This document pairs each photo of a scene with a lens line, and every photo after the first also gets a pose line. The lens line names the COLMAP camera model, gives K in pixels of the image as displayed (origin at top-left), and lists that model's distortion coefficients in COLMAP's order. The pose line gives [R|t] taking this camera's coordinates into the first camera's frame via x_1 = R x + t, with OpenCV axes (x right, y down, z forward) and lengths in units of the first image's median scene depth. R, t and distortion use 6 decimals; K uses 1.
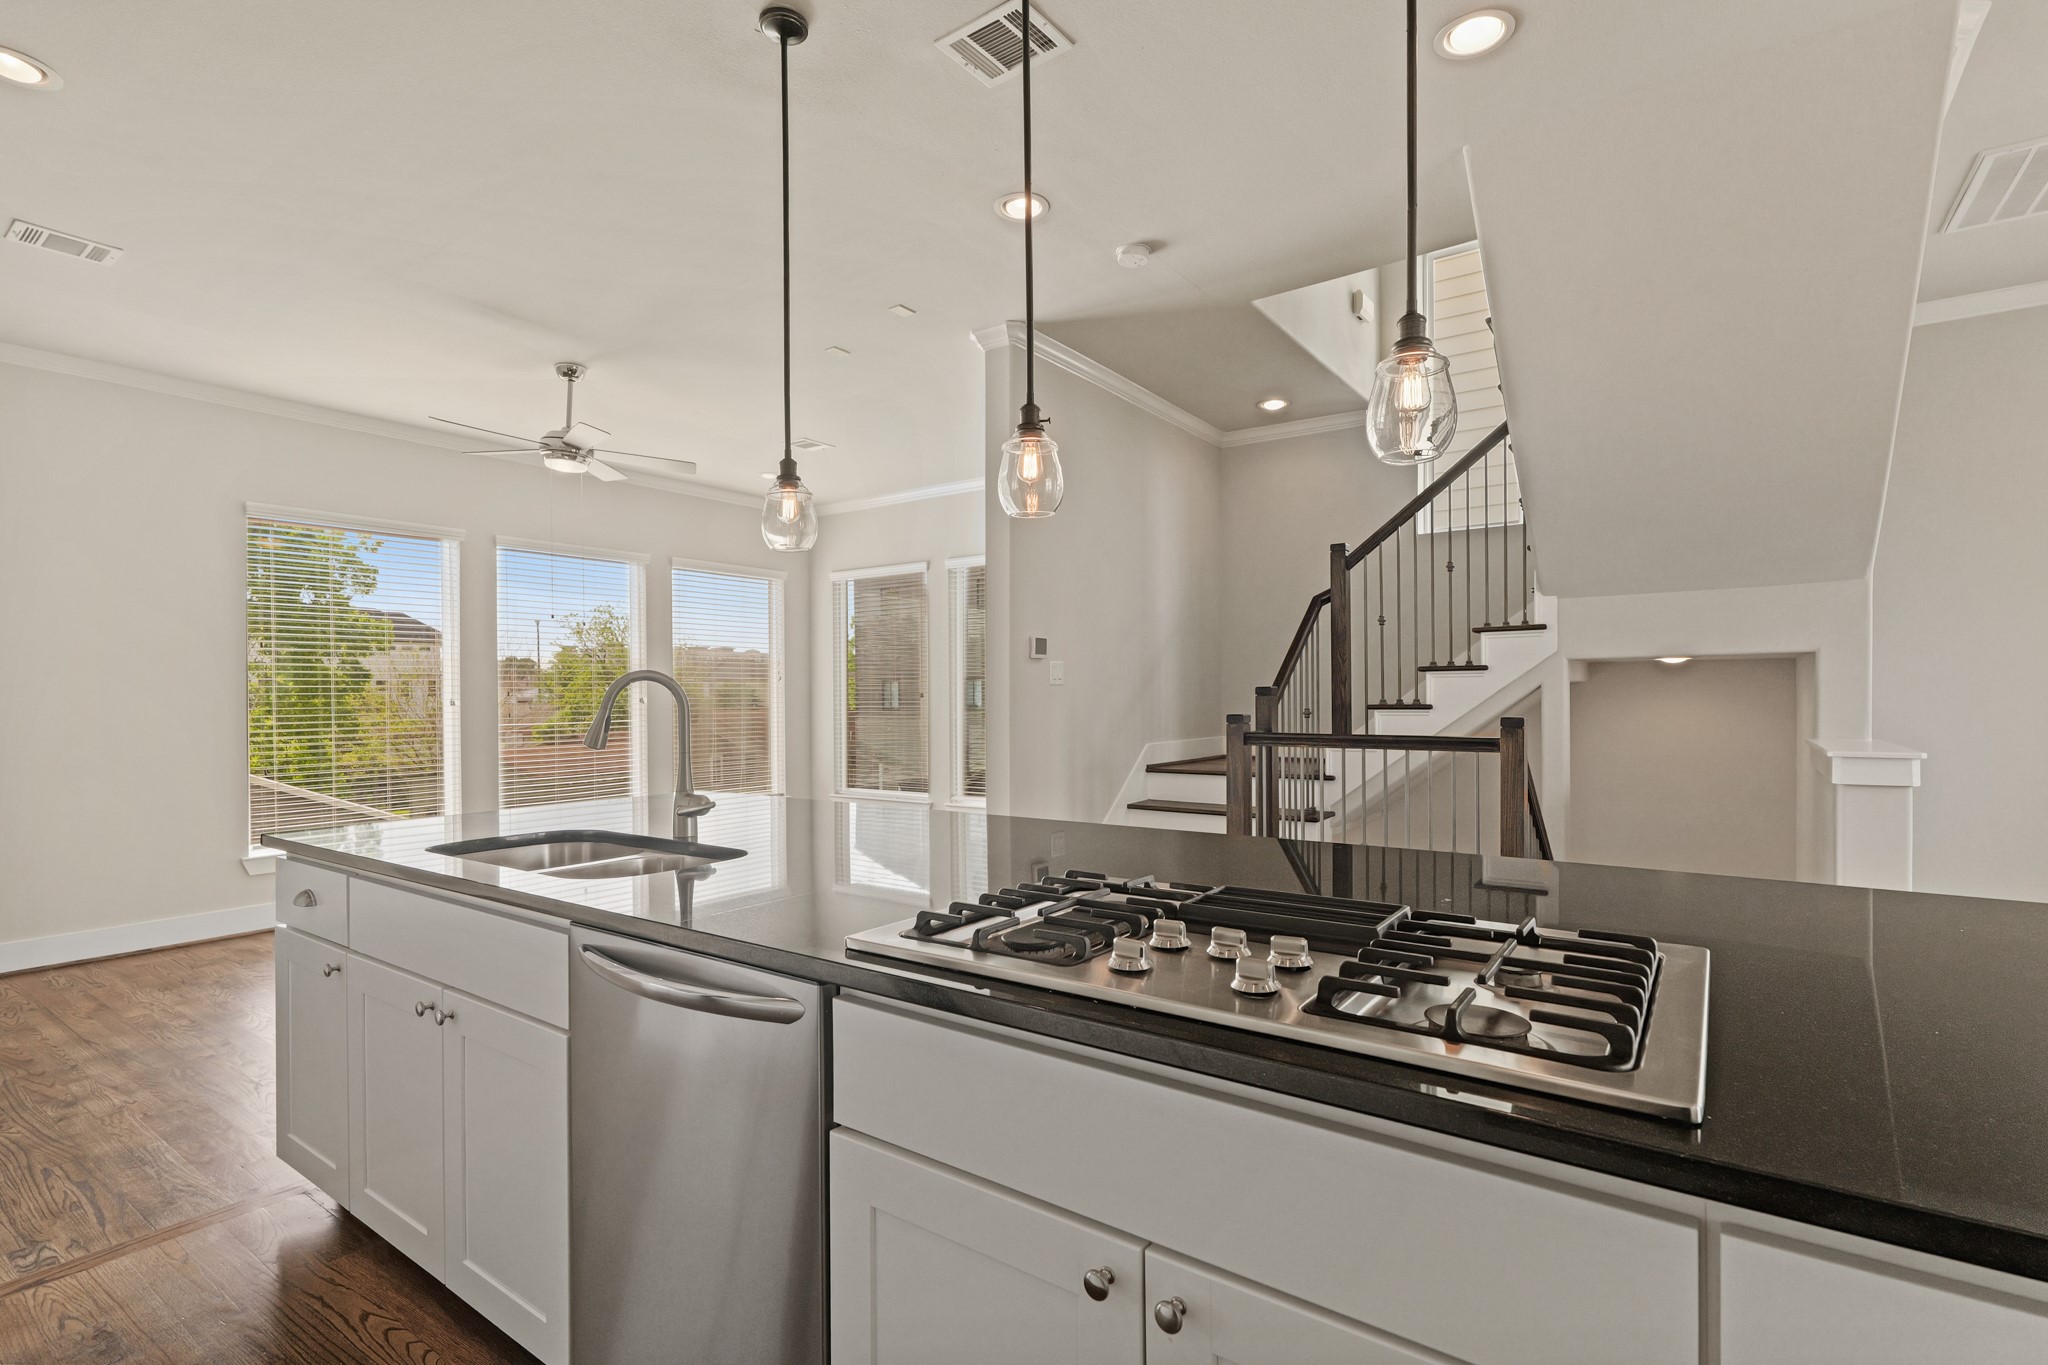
lens RADIAL K [[968.6, 0, 1051.5], [0, 968.6, 689.3], [0, 0, 1]] dist [0.002090, -0.006681]
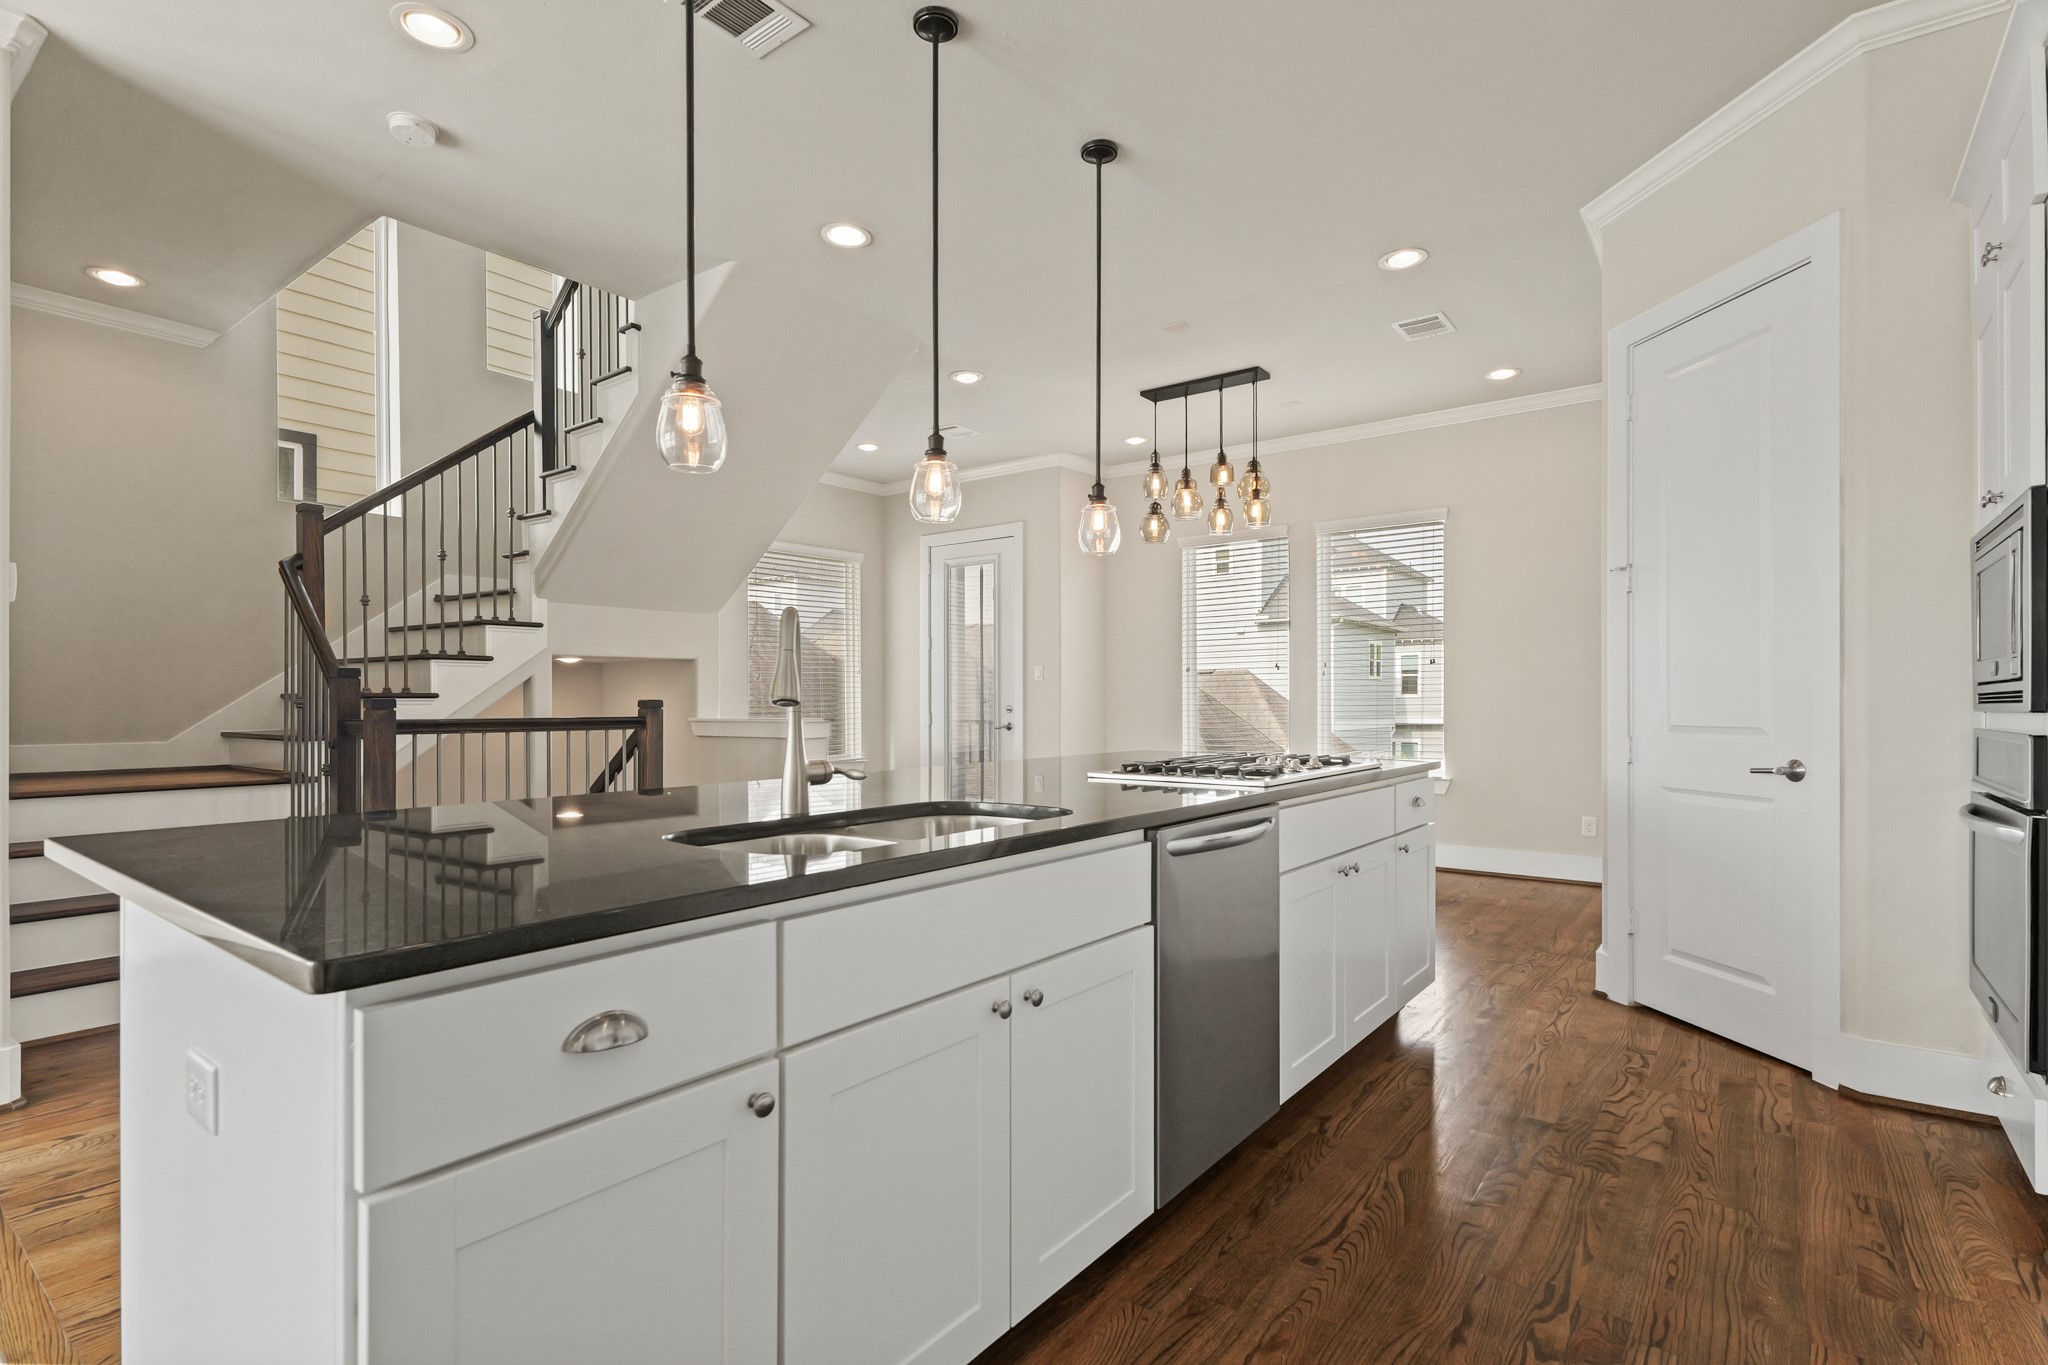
lens RADIAL K [[973.9, 0, 1023.2], [0, 973.9, 704.4], [0, 0, 1]] dist [0.006043, -0.000101]
pose [[0.039350, 0.003109, 0.999221, -0.546852], [-0.003095, 0.999991, -0.002990, 0.027258], [-0.999221, -0.002975, 0.039359, 0.352733]]
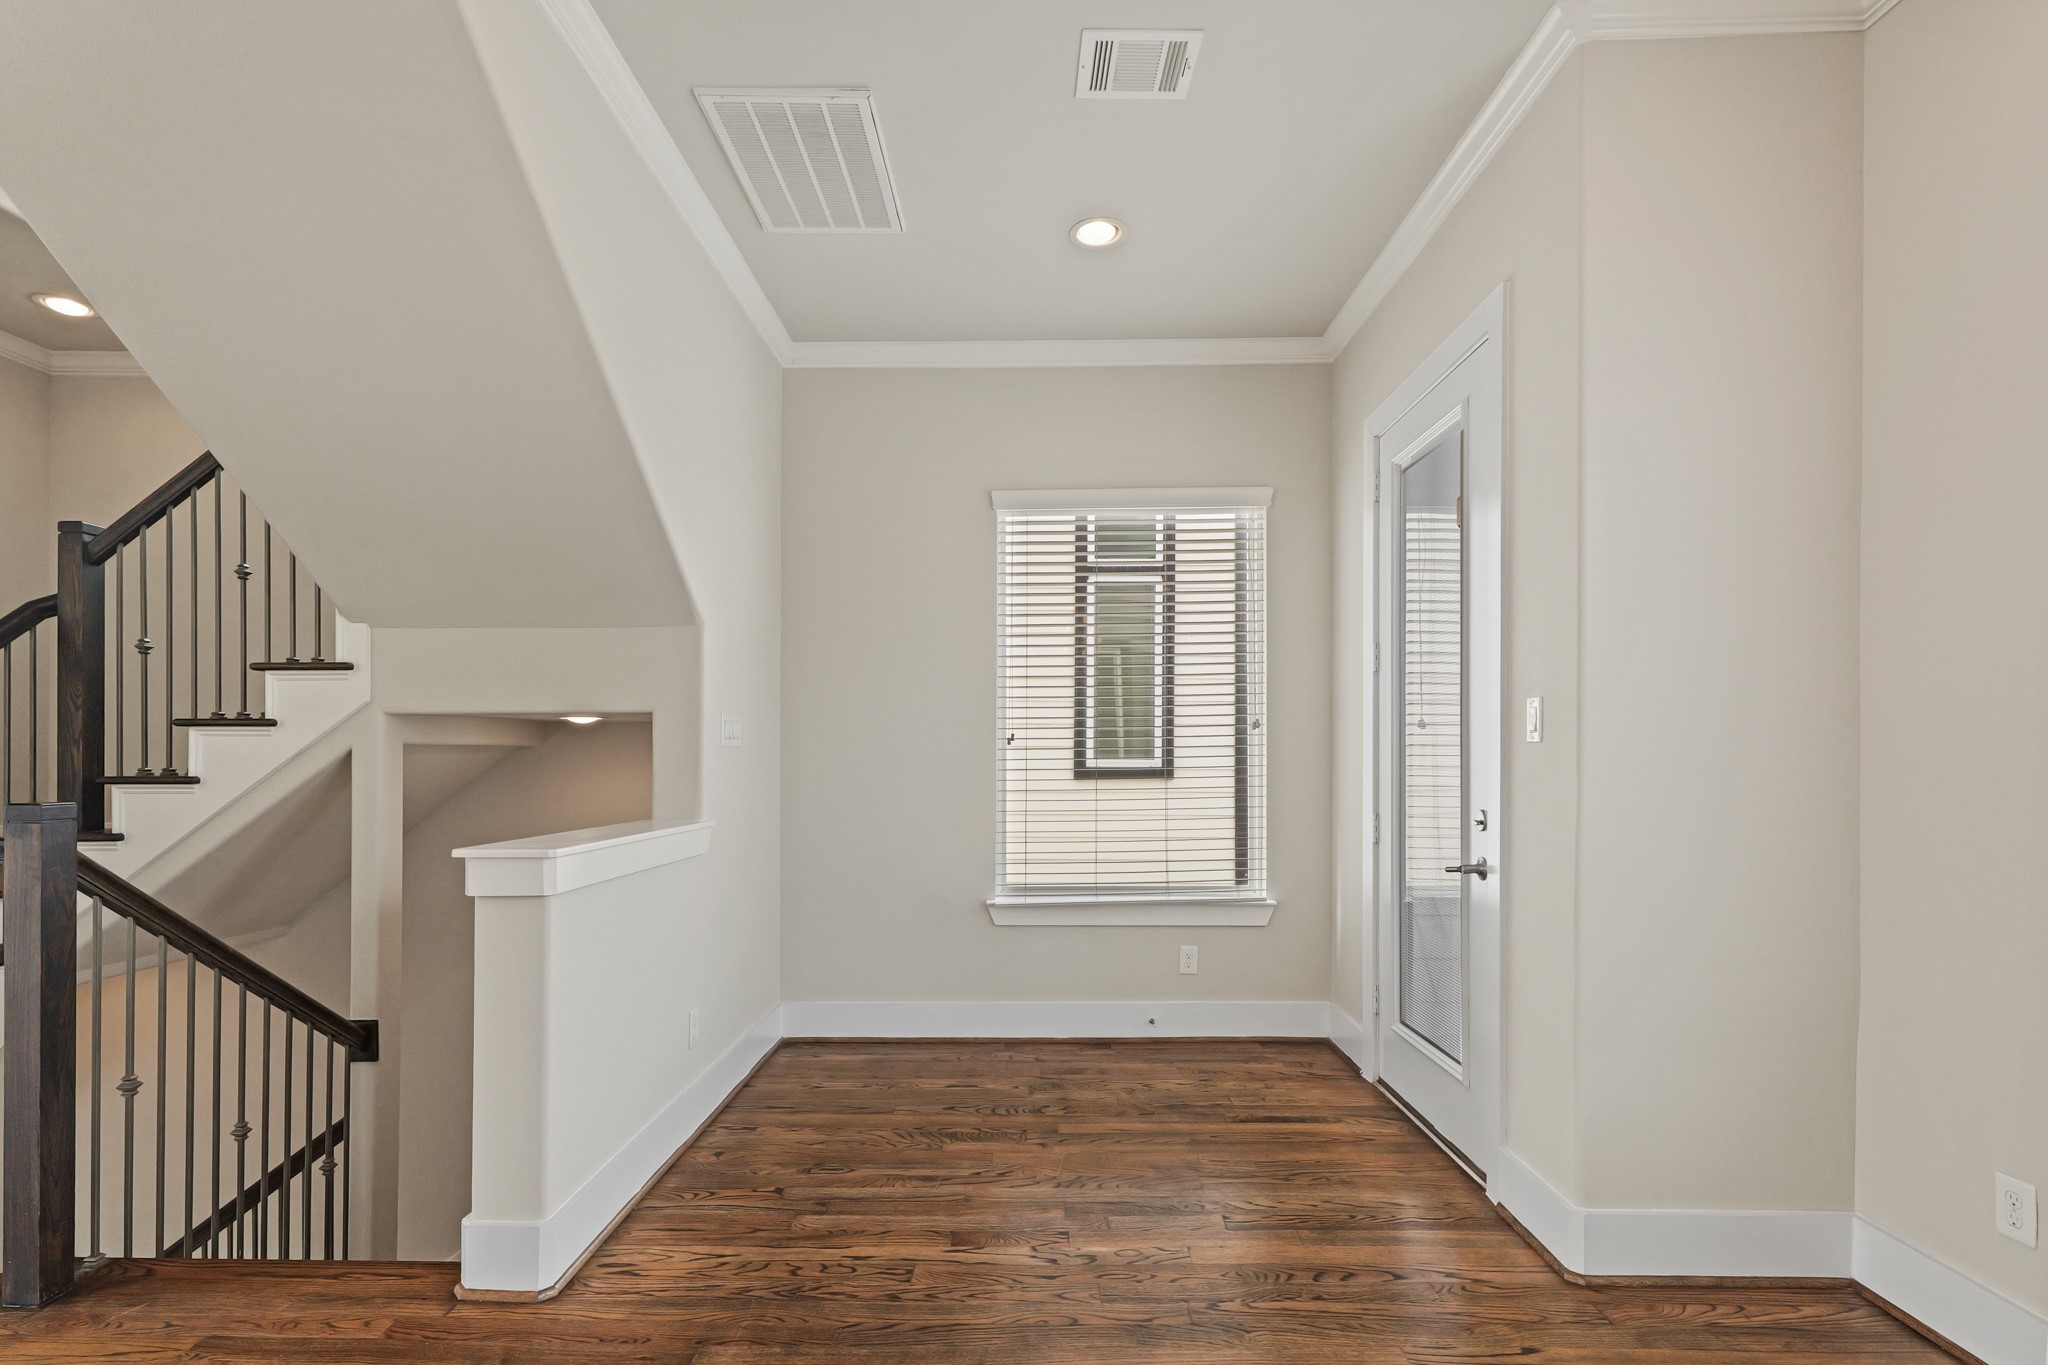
lens RADIAL K [[975.2, 0, 1022.4], [0, 975.2, 754.3], [0, 0, 1]] dist [0.001616, -0.001006]
pose [[0.830146, 0.007236, 0.557500, 0.468639], [-0.009995, 0.999948, 0.001904, -0.005828], [-0.557457, -0.007153, 0.830175, 0.119917]]
